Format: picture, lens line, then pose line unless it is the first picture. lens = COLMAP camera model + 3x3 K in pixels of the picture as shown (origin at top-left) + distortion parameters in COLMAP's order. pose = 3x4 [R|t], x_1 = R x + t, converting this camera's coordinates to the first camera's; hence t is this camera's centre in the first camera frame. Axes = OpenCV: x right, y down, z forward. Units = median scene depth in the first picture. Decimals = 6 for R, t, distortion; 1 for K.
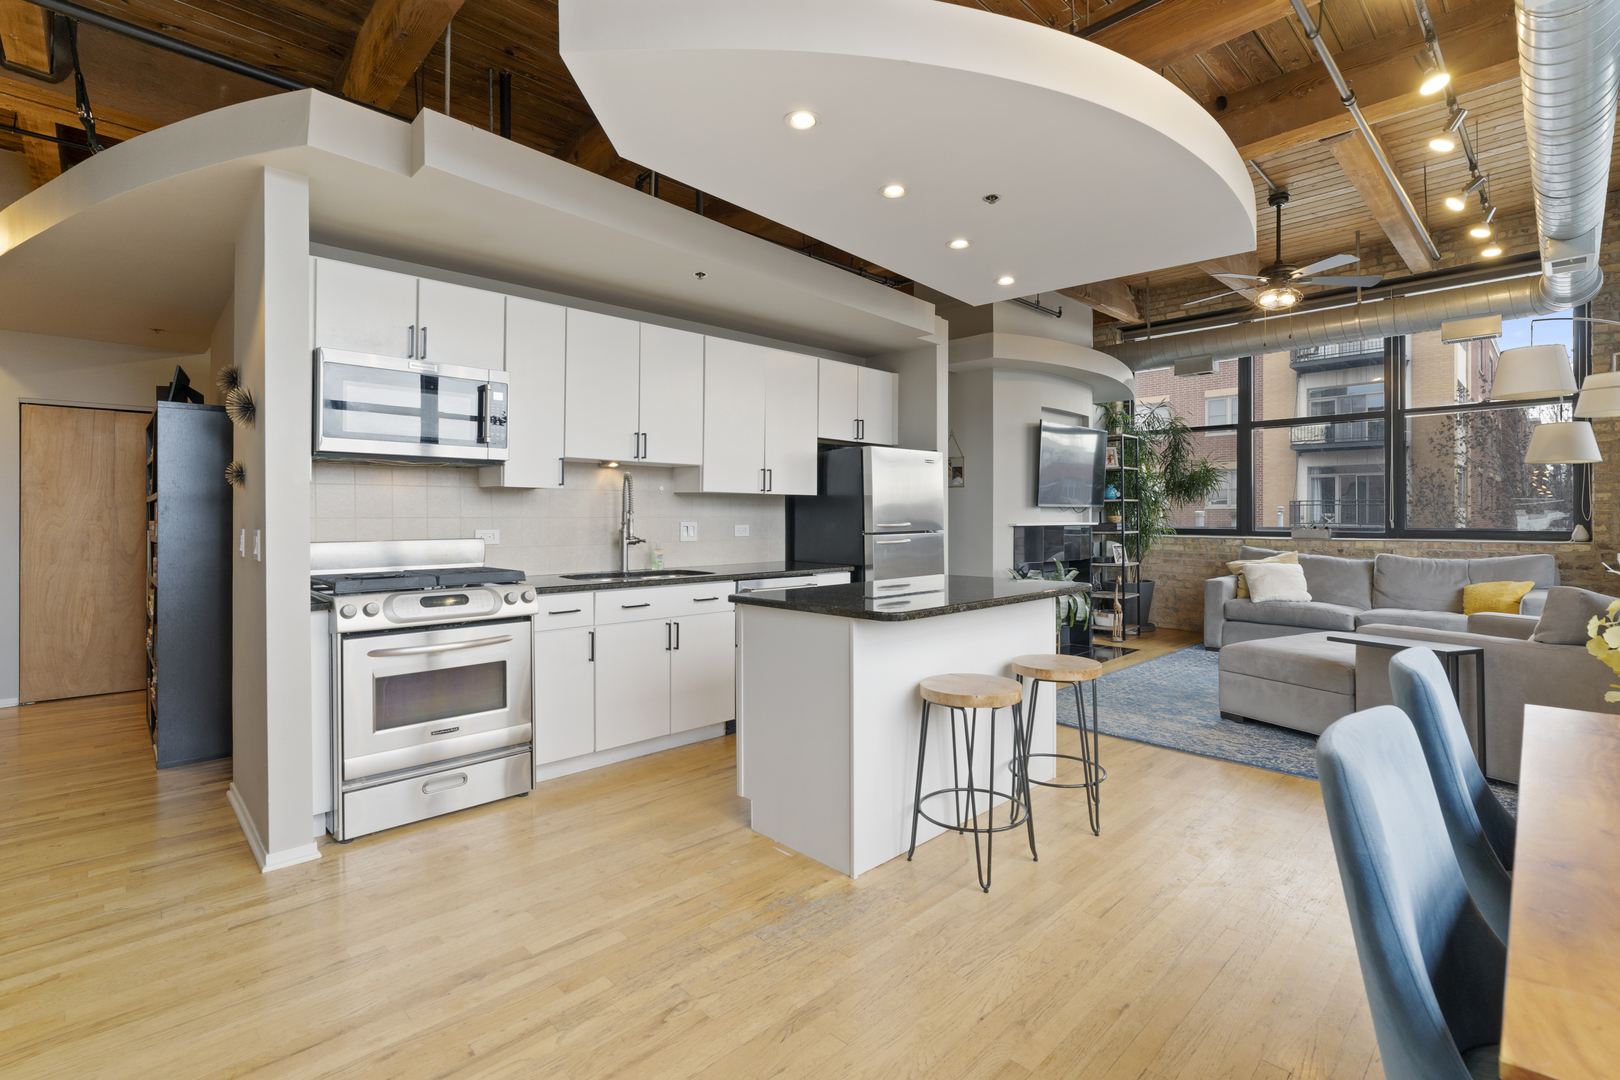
lens RADIAL K [[722.5, 0, 804.1], [0, 722.5, 516.1], [0, 0, 1]] dist [-0.002065, -0.000282]
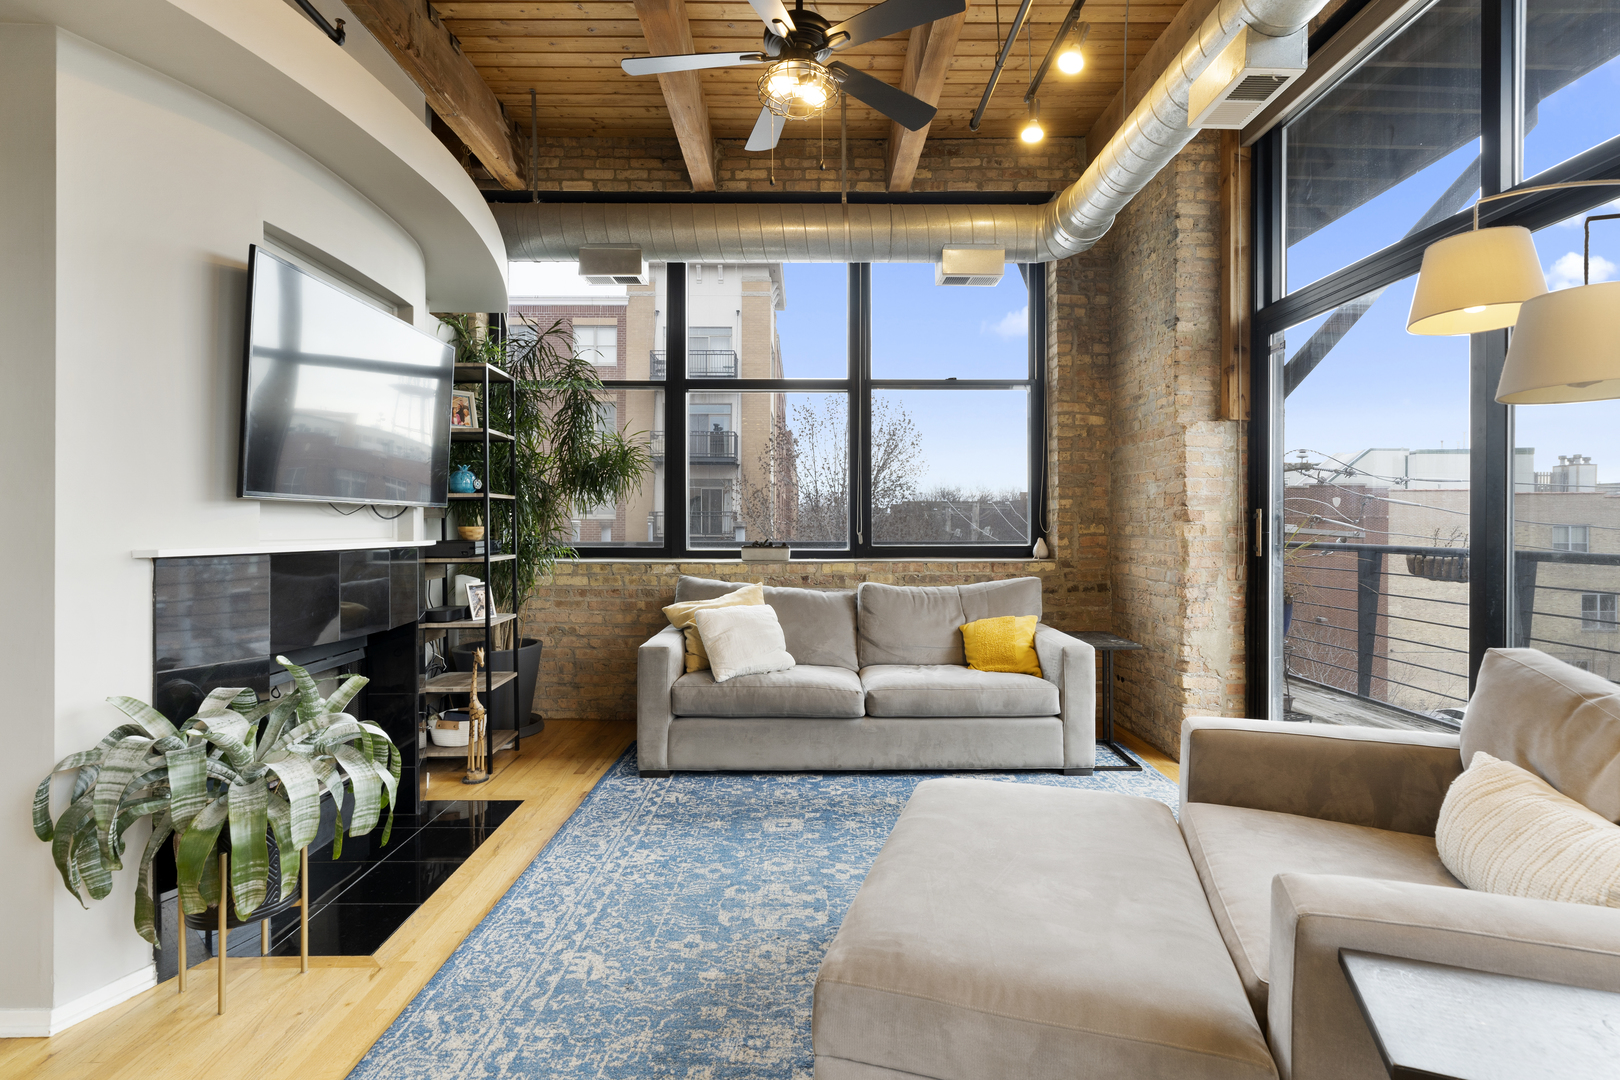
lens RADIAL K [[755.7, 0, 808.1], [0, 755.7, 527.7], [0, 0, 1]] dist [-0.027198, 0.008928]
pose [[0.682639, 0.000026, 0.730756, 0.317599], [-0.001086, 0.999999, 0.000979, -0.000206], [-0.730755, -0.001462, 0.682639, 0.719511]]
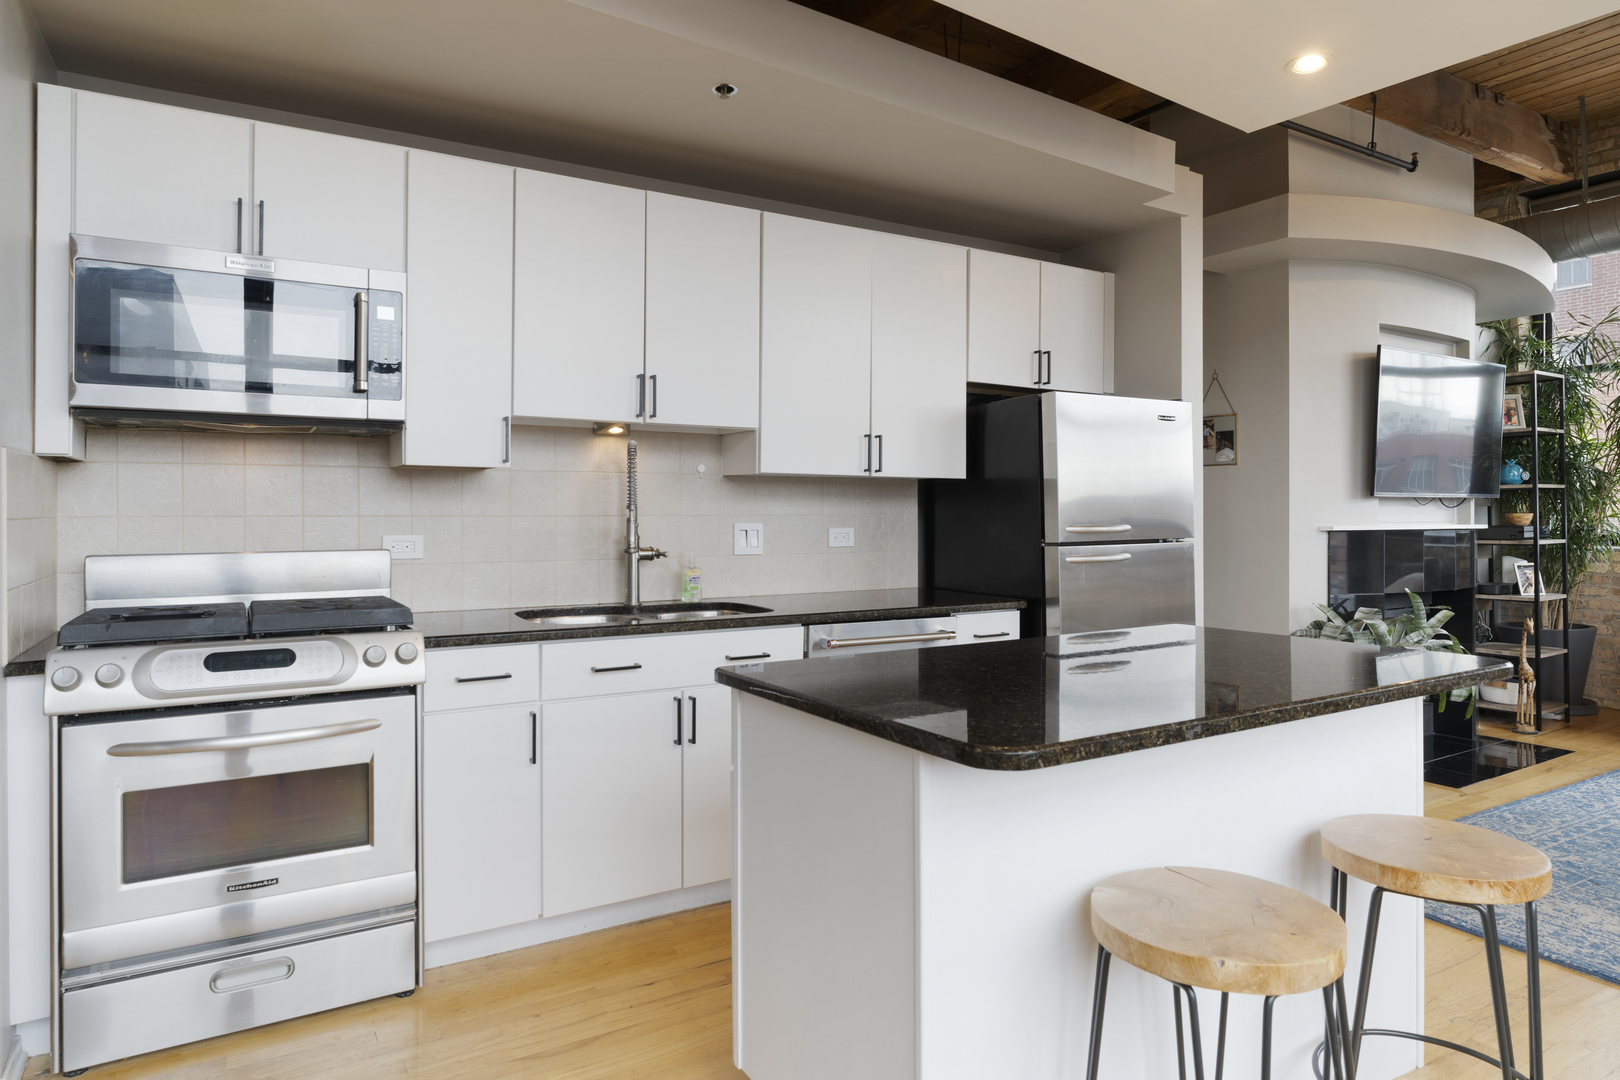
lens RADIAL K [[946.1, 0, 816.7], [0, 946.1, 510.0], [0, 0, 1]] dist [-0.000996, -0.000419]
pose [[0.977105, -0.000759, -0.212758, 0.064906], [-0.000001, 0.999994, -0.003576, -0.000232], [0.212759, 0.003494, 0.977098, 0.217827]]
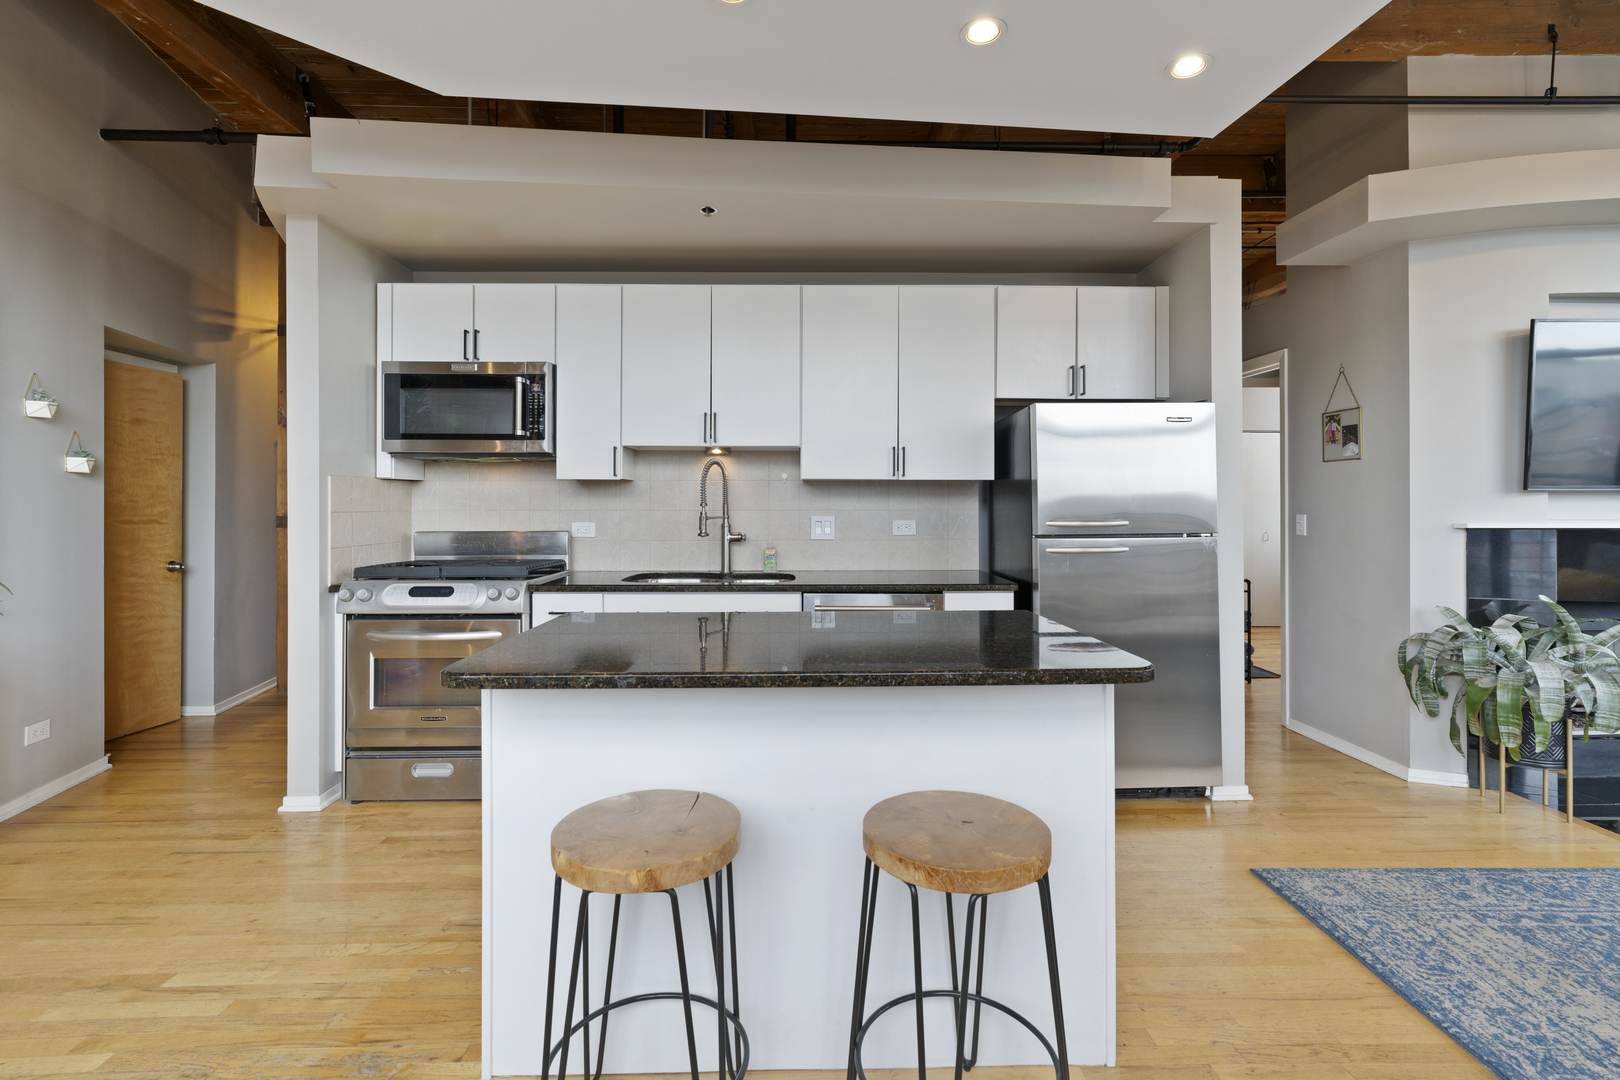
lens RADIAL K [[722.5, 0, 819.7], [0, 722.5, 503.1], [0, 0, 1]] dist [0.002981, 0.000703]
pose [[0.749924, -0.002450, -0.661519, 0.367448], [-0.000152, 0.999992, -0.003876, -0.003426], [0.661524, 0.003007, 0.749918, 0.362752]]
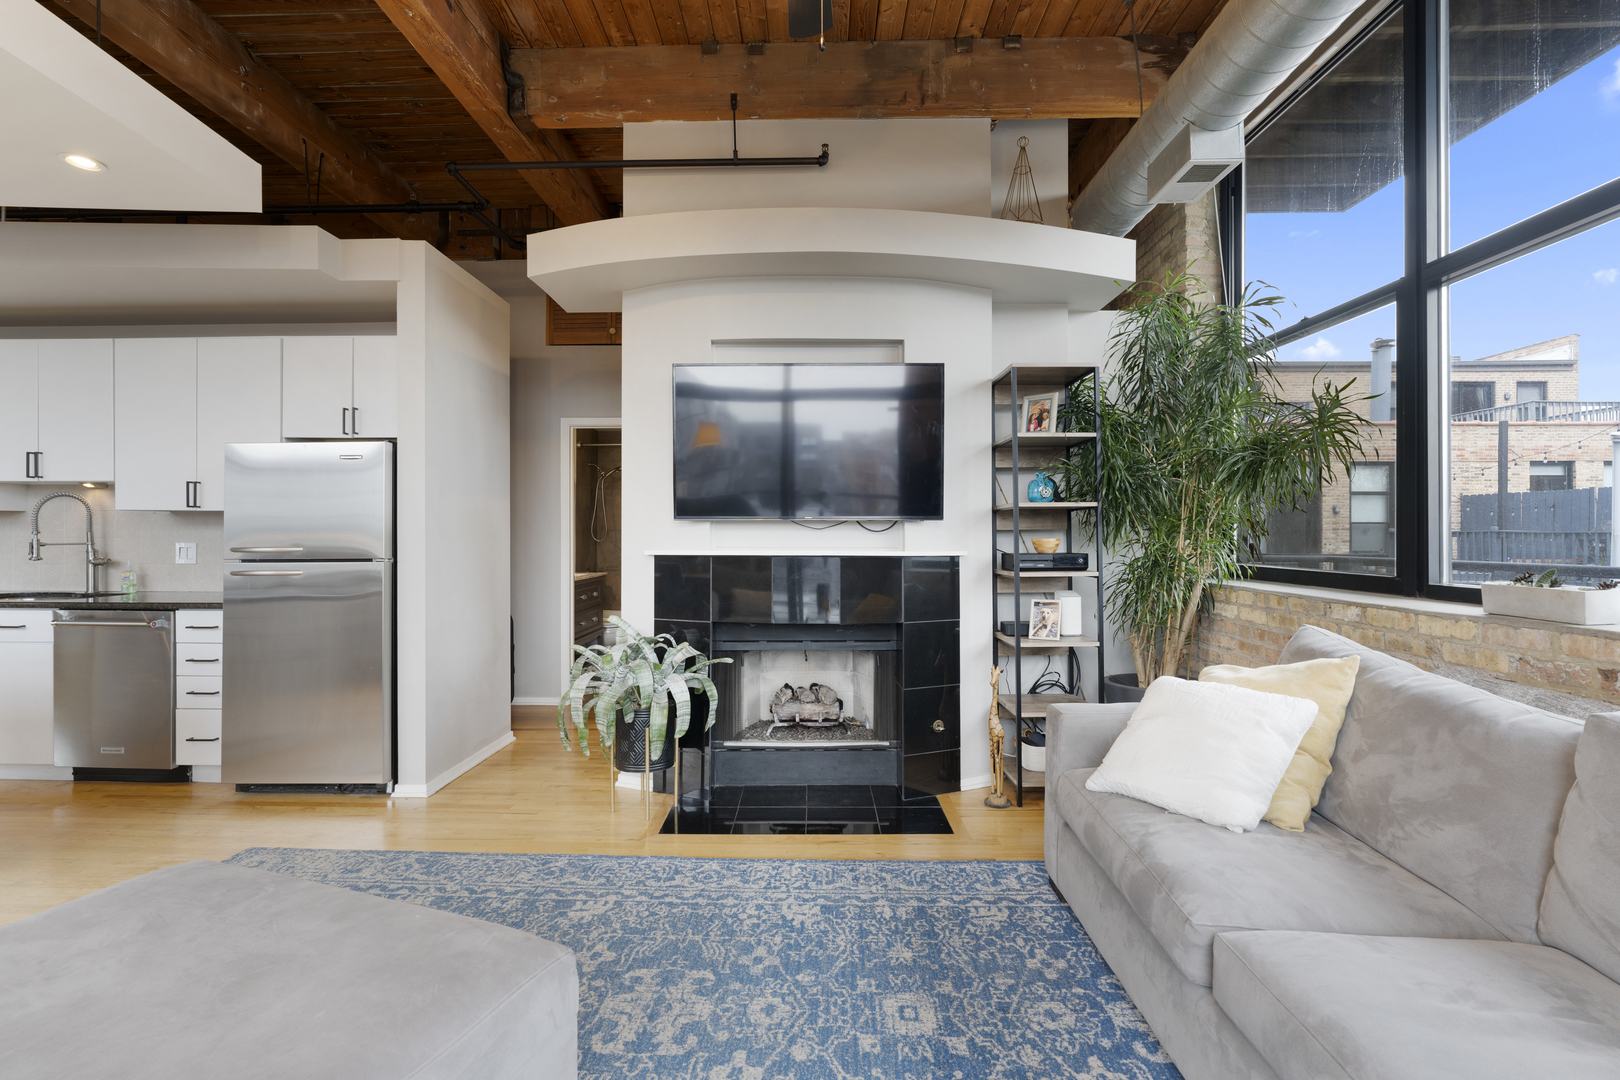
lens RADIAL K [[724.3, 0, 811.6], [0, 724.3, 534.8], [0, 0, 1]] dist [-0.012202, 0.000527]
pose [[0.718568, 0.001838, -0.695454, 1.010880], [-0.001748, 0.999998, 0.000837, -0.004221], [0.695454, 0.000614, 0.718570, 0.858633]]
